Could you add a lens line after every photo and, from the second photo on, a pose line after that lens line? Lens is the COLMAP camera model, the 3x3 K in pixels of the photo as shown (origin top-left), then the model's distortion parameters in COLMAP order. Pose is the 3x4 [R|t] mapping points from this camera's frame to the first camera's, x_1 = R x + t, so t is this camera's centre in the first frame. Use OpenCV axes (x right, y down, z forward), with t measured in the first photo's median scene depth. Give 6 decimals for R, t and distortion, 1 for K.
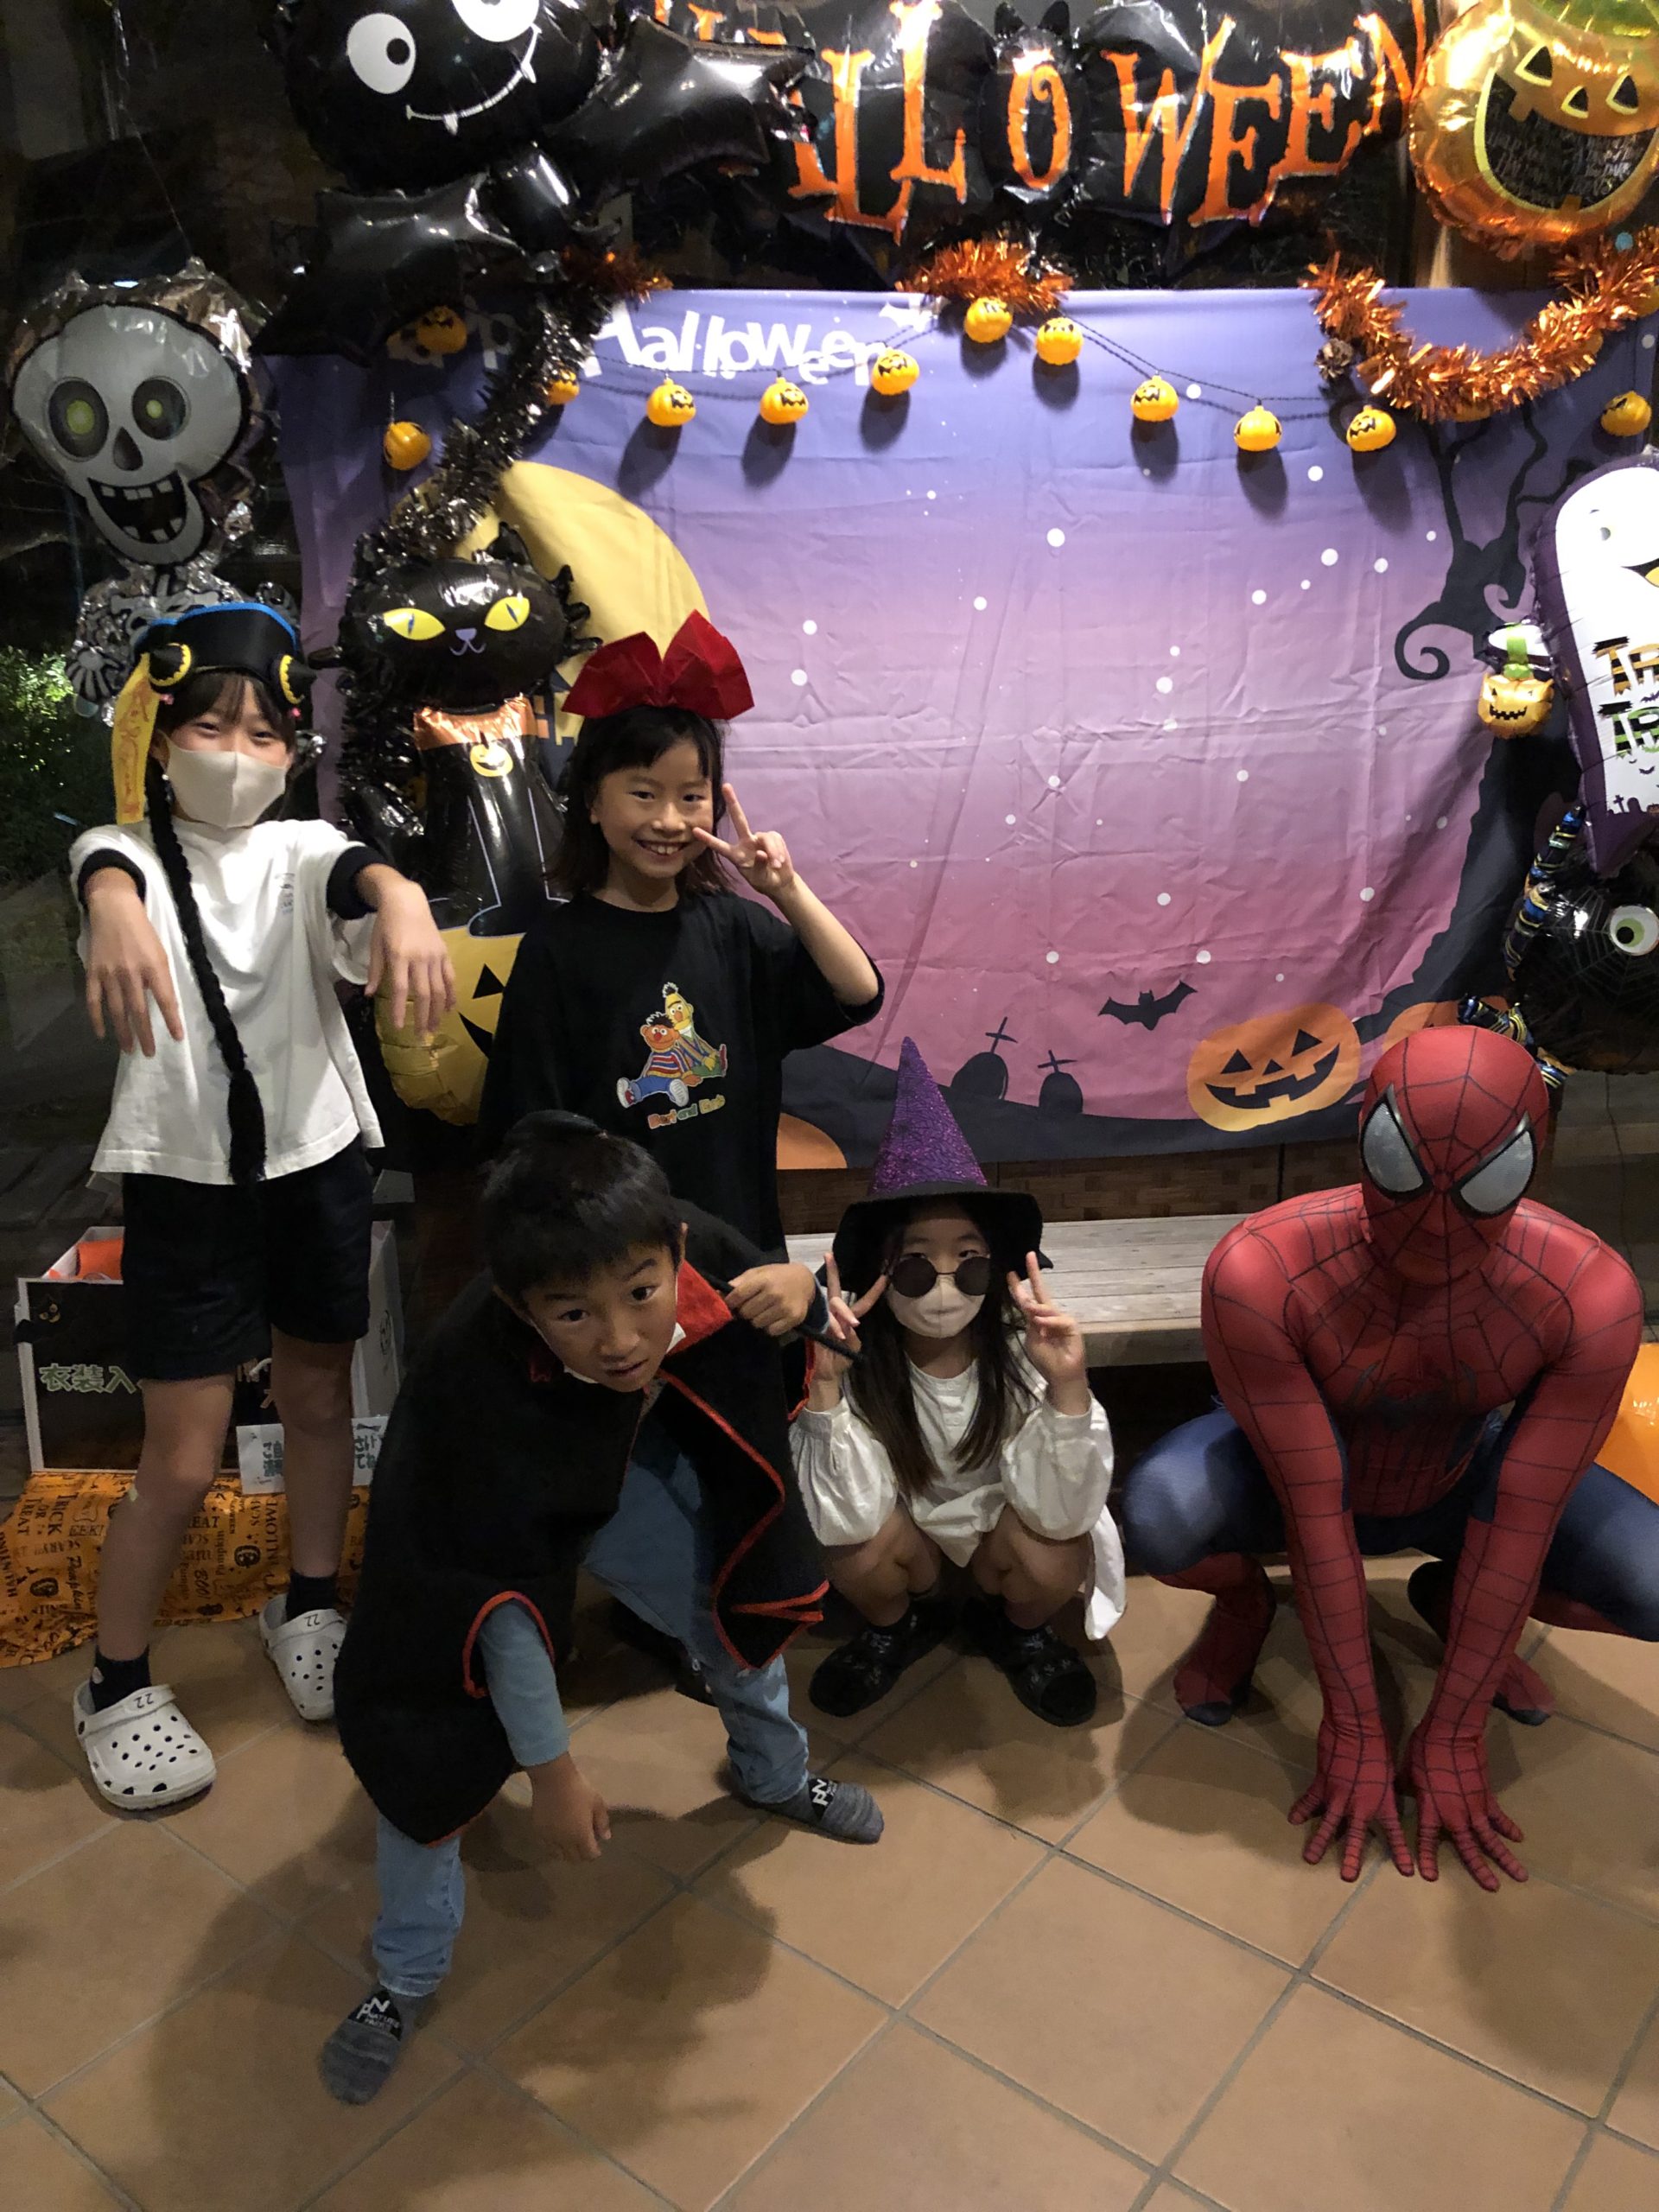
lens RADIAL K [[1797.4, 0, 849.7], [0, 1797.4, 1082.9], [0, 0, 1]] dist [0.013011, -0.008358]
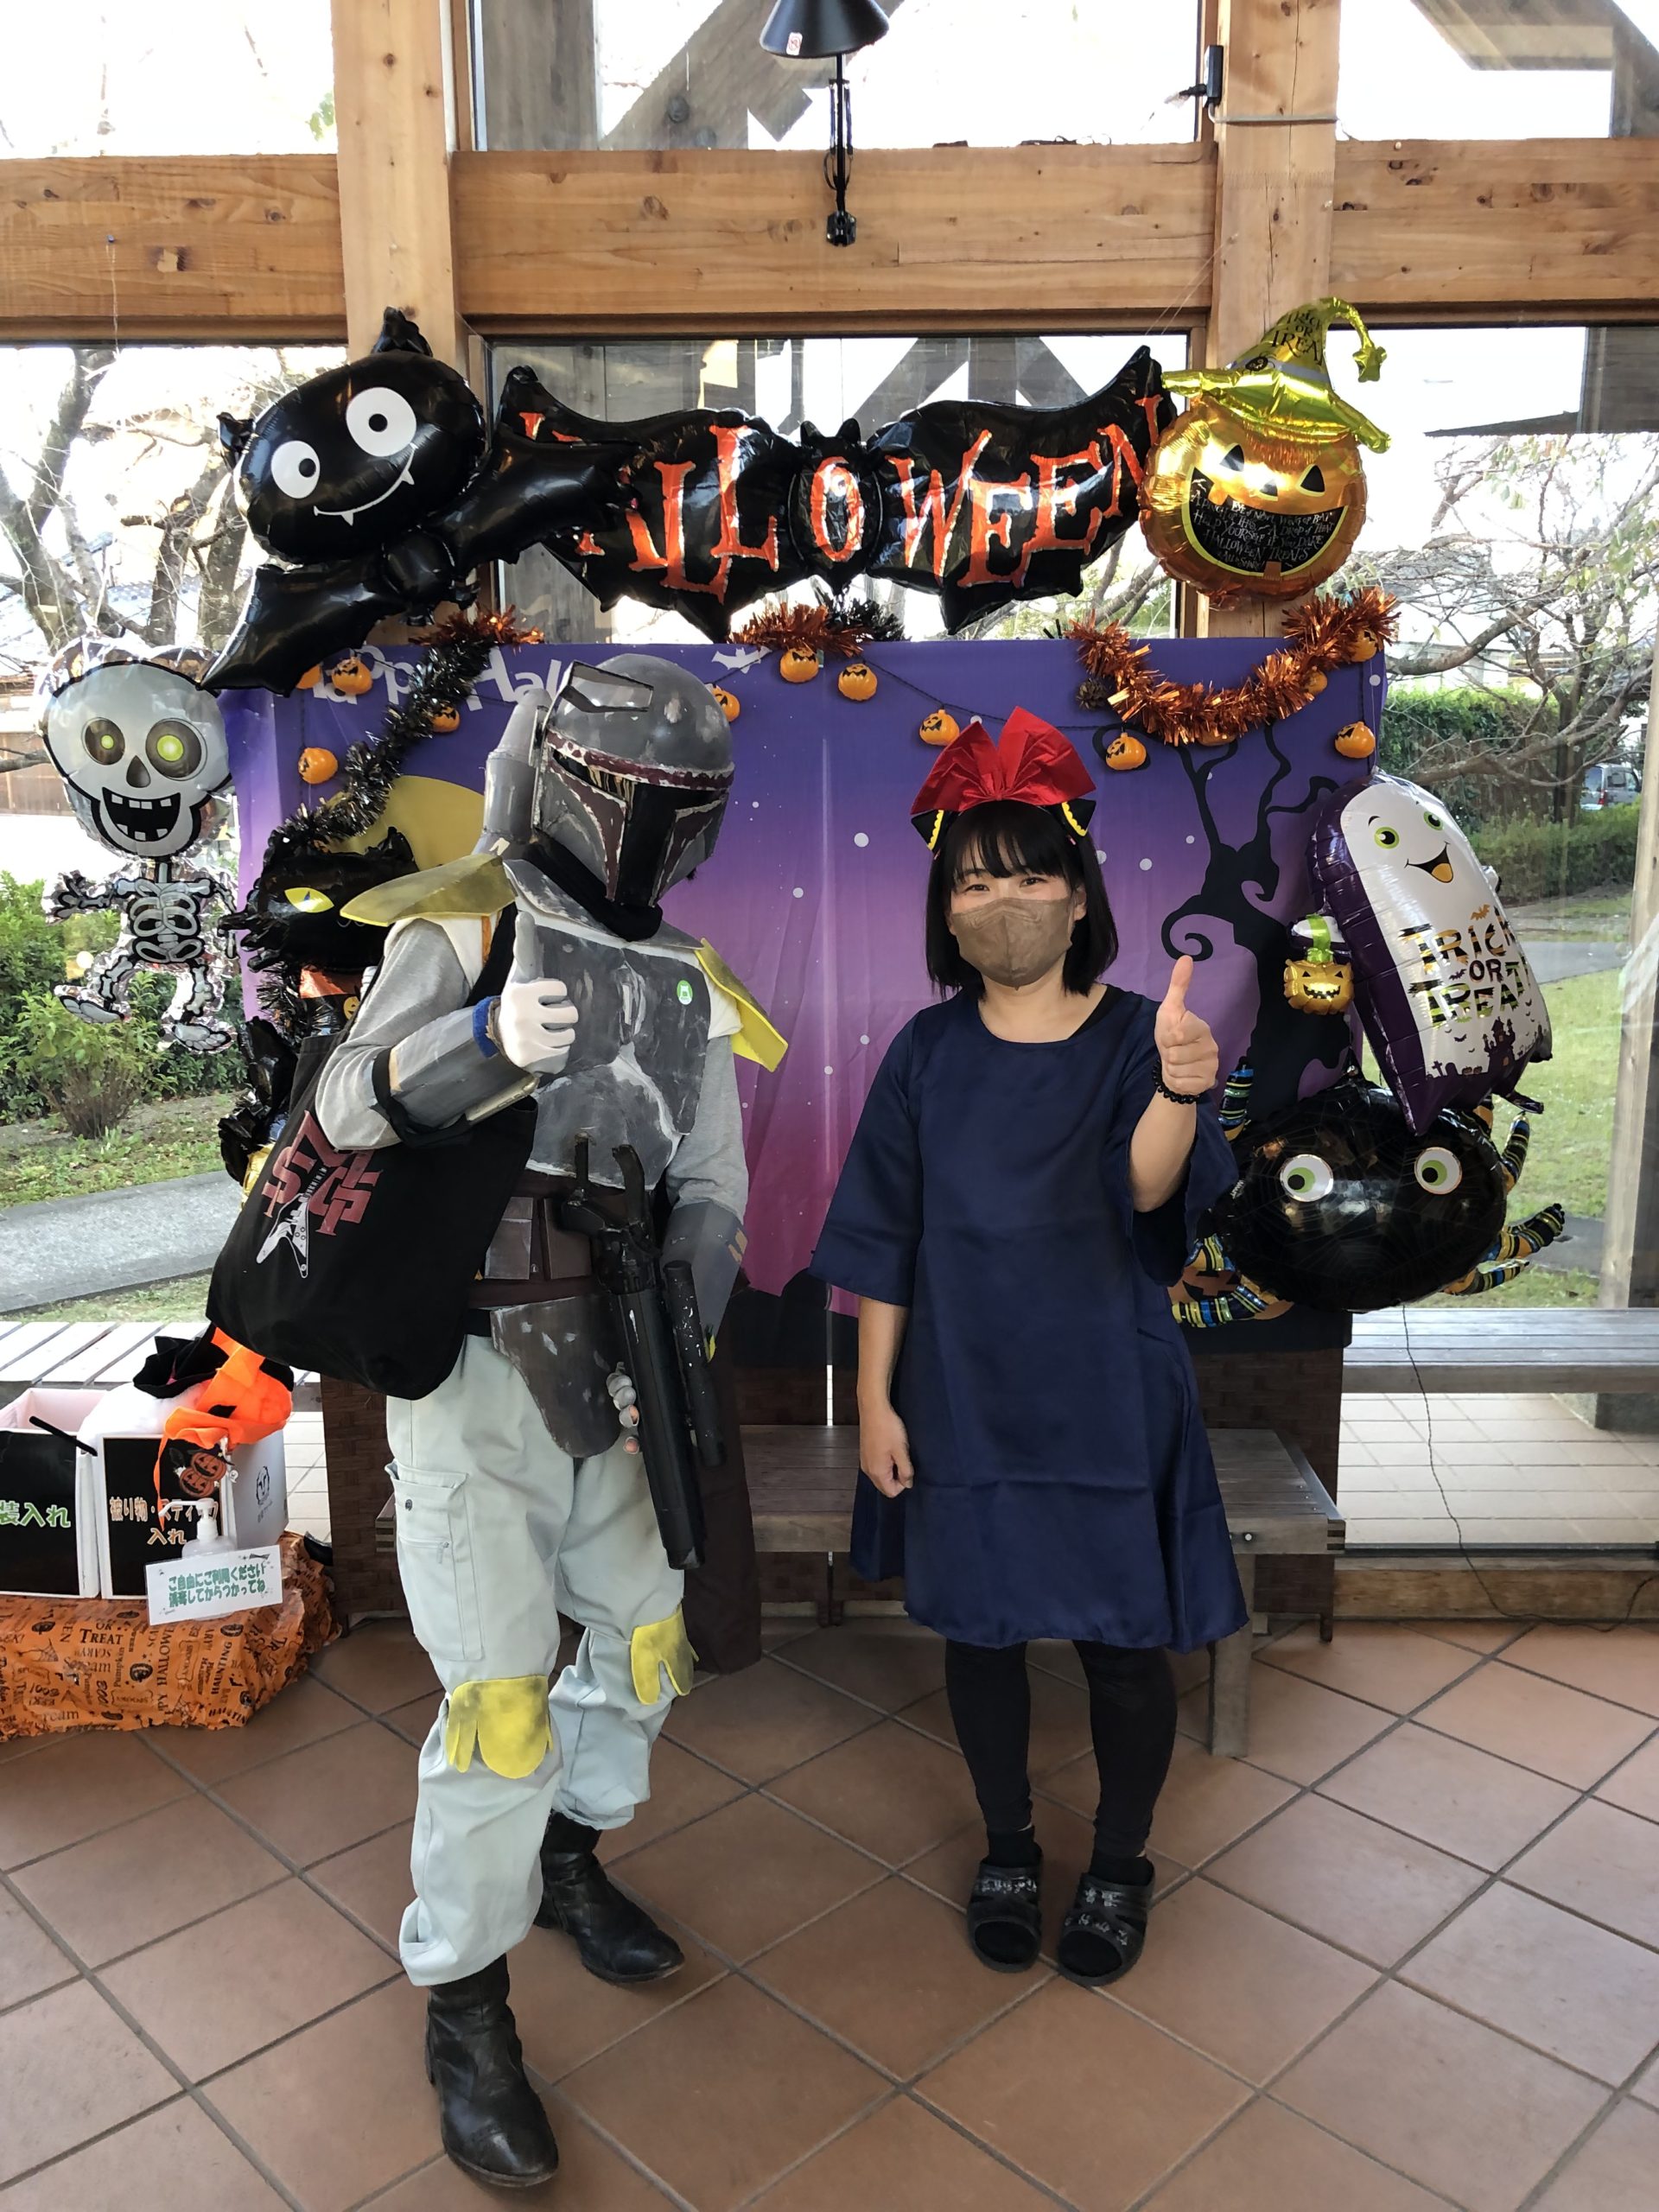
lens RADIAL K [[1797.4, 0, 848.0], [0, 1797.4, 1136.5], [0, 0, 1]] dist [0.013011, -0.008358]
pose [[0.992169, 0.028924, -0.121506, 0.265033], [-0.042667, 0.992784, -0.112073, 0.027678], [0.117388, 0.116380, 0.986243, -0.157187]]
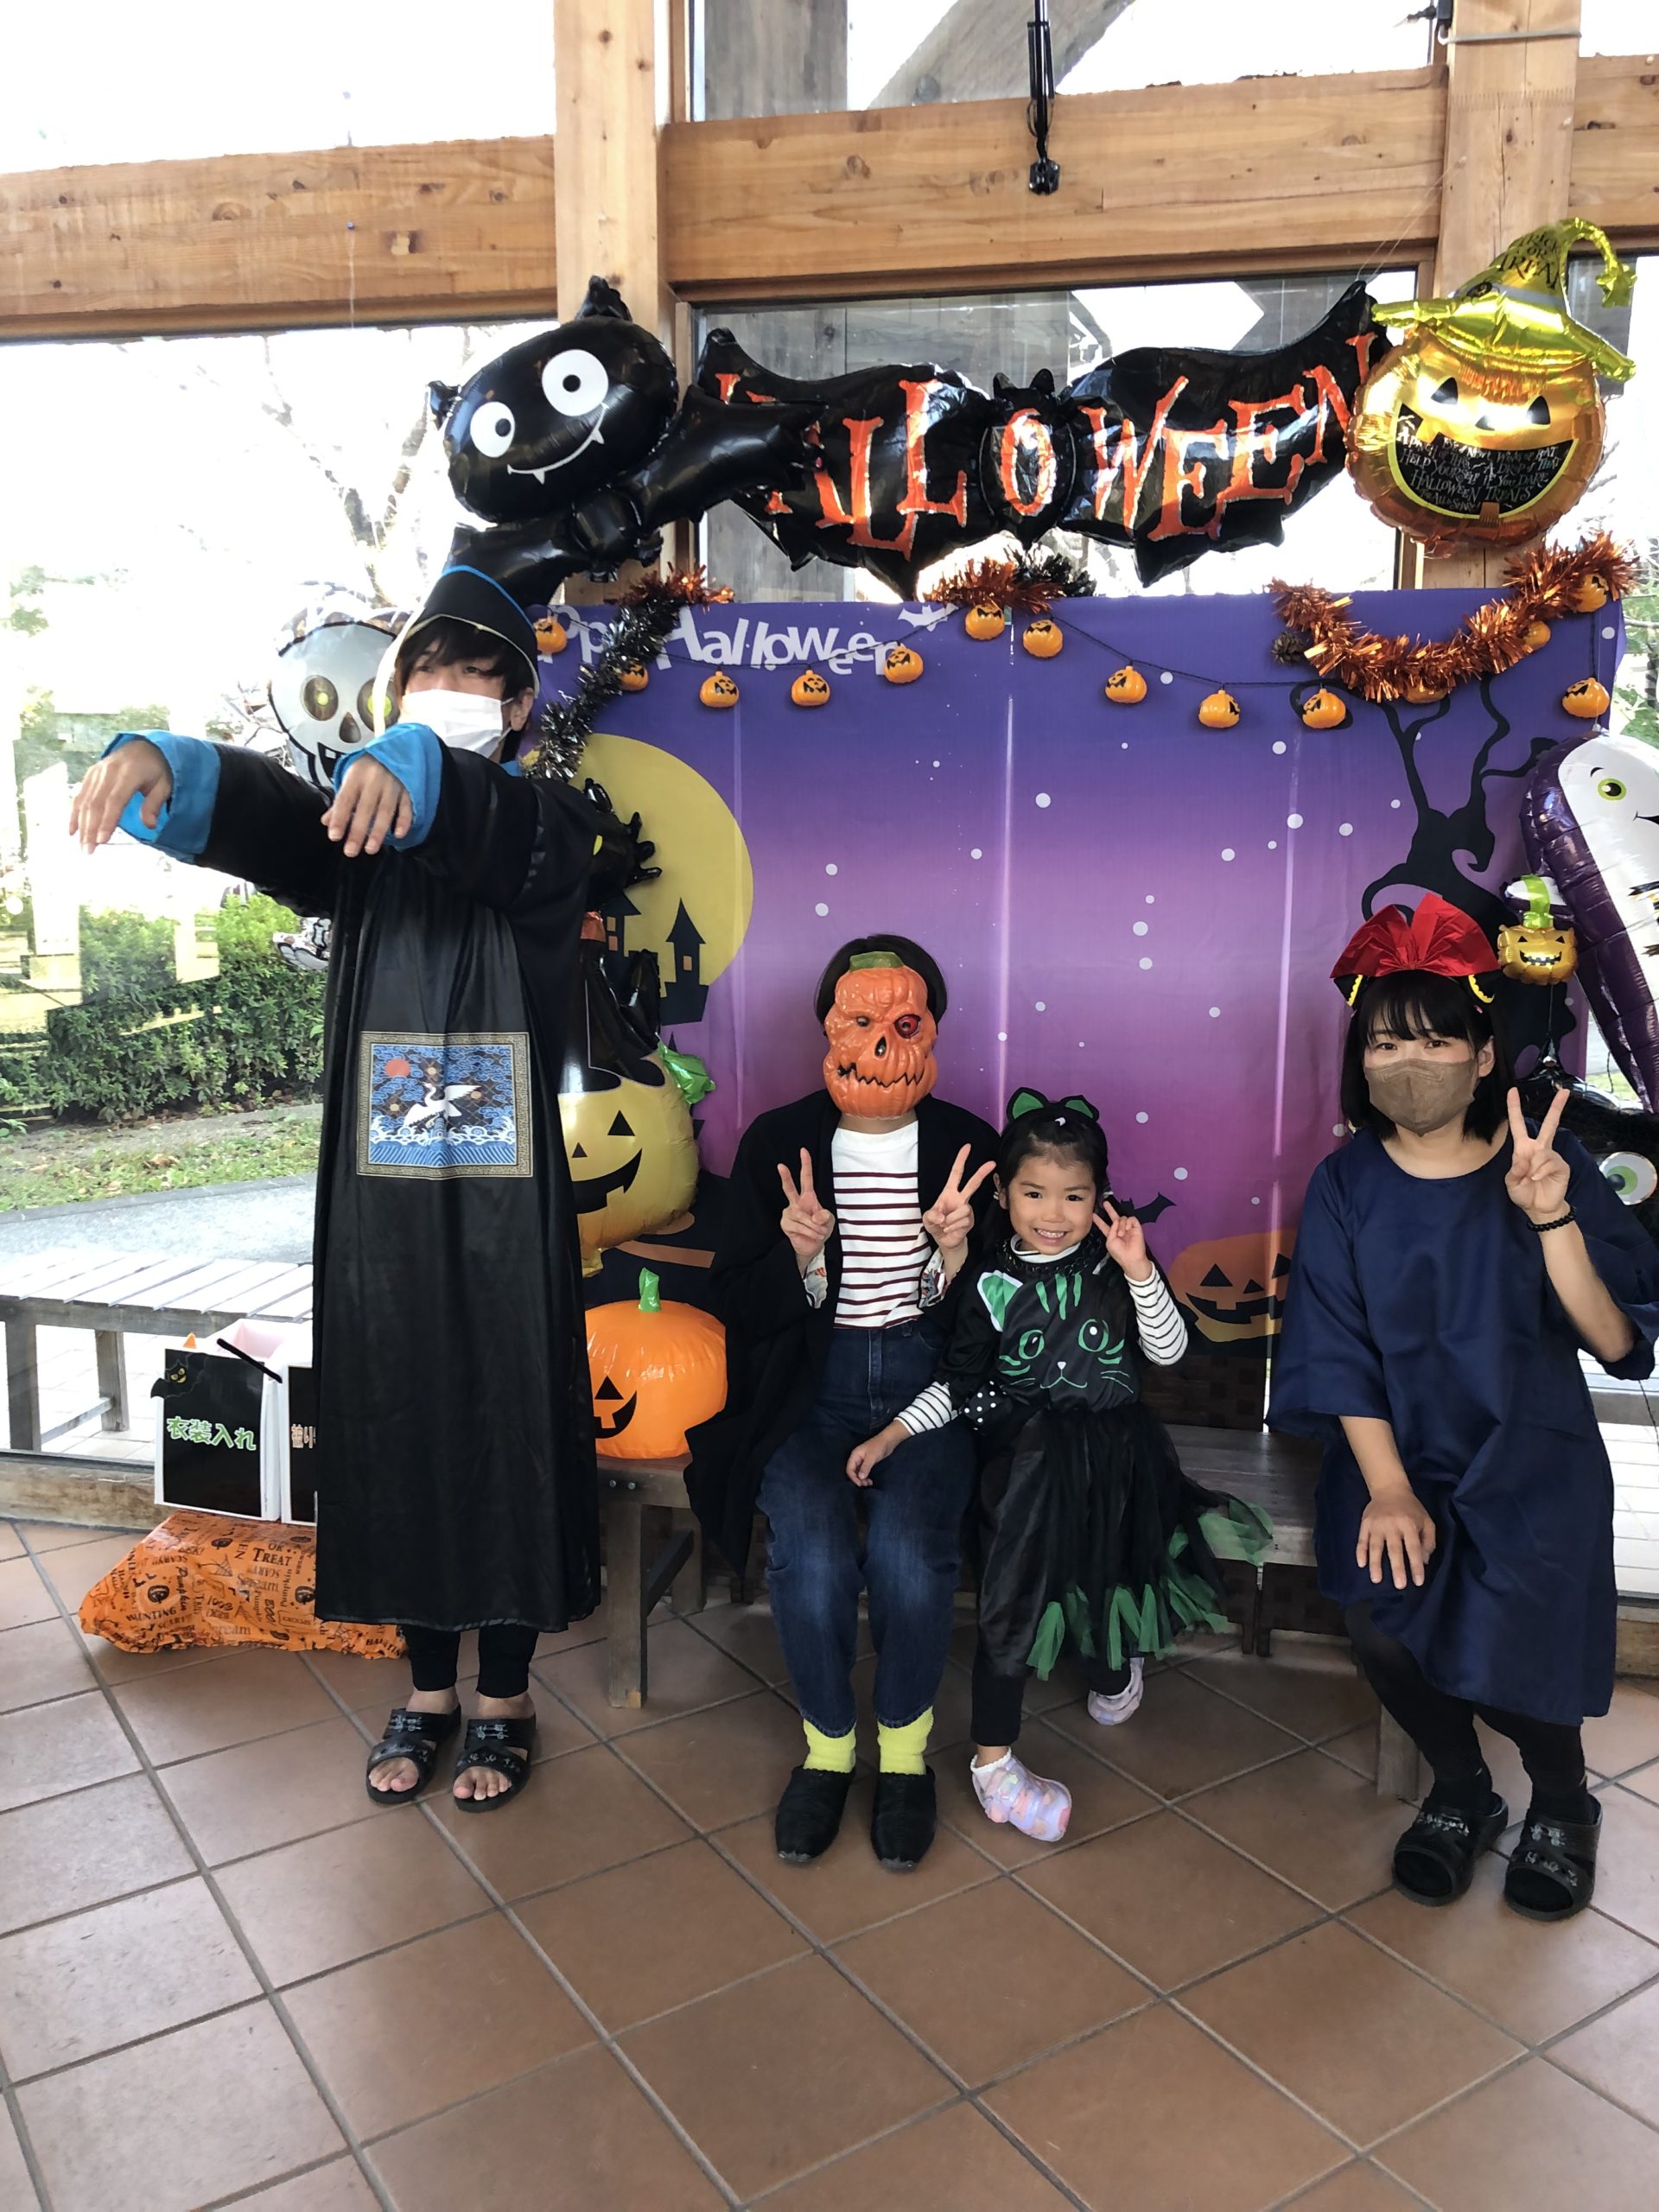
lens RADIAL K [[1797.4, 0, 843.6], [0, 1797.4, 1106.0], [0, 0, 1]] dist [0.013011, -0.008358]
pose [[0.950362, 0.066038, -0.304059, 0.368712], [-0.109220, 0.985837, -0.127265, 0.053473], [0.291348, 0.154157, 0.944114, -0.100076]]
